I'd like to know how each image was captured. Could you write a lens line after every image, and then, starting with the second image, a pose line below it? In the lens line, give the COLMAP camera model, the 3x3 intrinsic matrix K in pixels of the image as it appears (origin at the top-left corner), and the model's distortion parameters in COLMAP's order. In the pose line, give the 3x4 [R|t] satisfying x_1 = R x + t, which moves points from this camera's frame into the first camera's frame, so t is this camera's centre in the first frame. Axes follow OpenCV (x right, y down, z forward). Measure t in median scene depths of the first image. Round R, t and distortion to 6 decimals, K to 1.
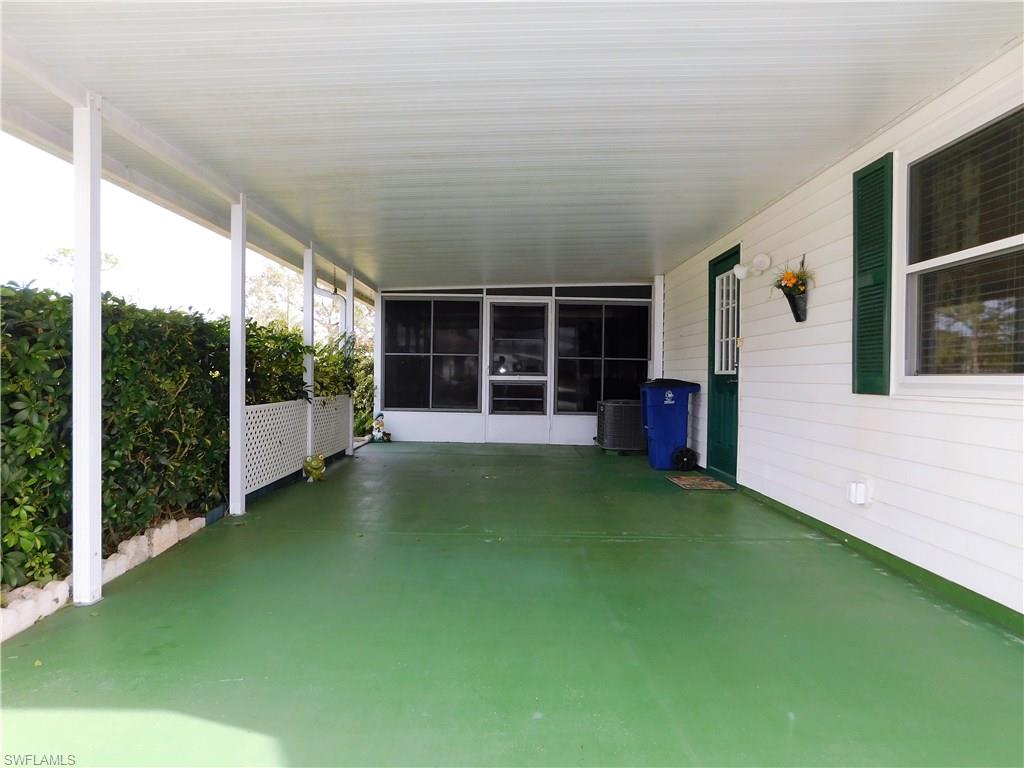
lens RADIAL K [[679.2, 0, 510.9], [0, 679.2, 388.8], [0, 0, 1]] dist [-0.074039, 0.063488]
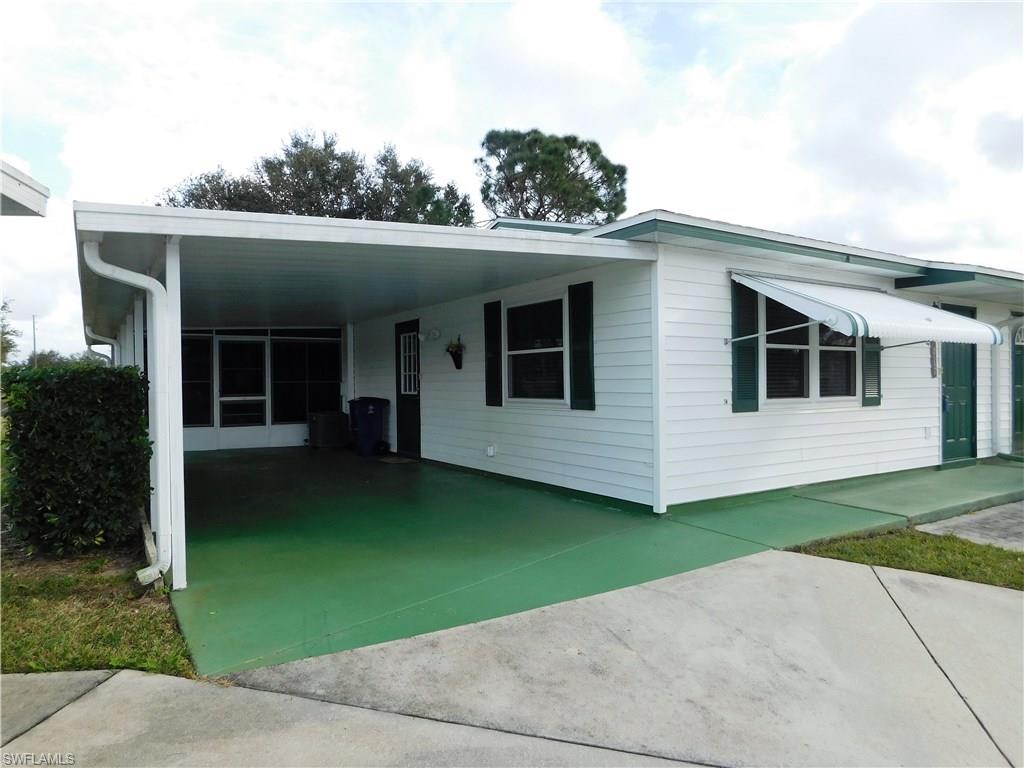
lens RADIAL K [[679.2, 0, 510.9], [0, 679.2, 388.8], [0, 0, 1]] dist [-0.074039, 0.063488]
pose [[0.846932, -0.028925, 0.530913, -0.340596], [0.032901, 0.999457, 0.001966, -0.028120], [-0.530682, 0.015802, 0.847424, -0.525621]]
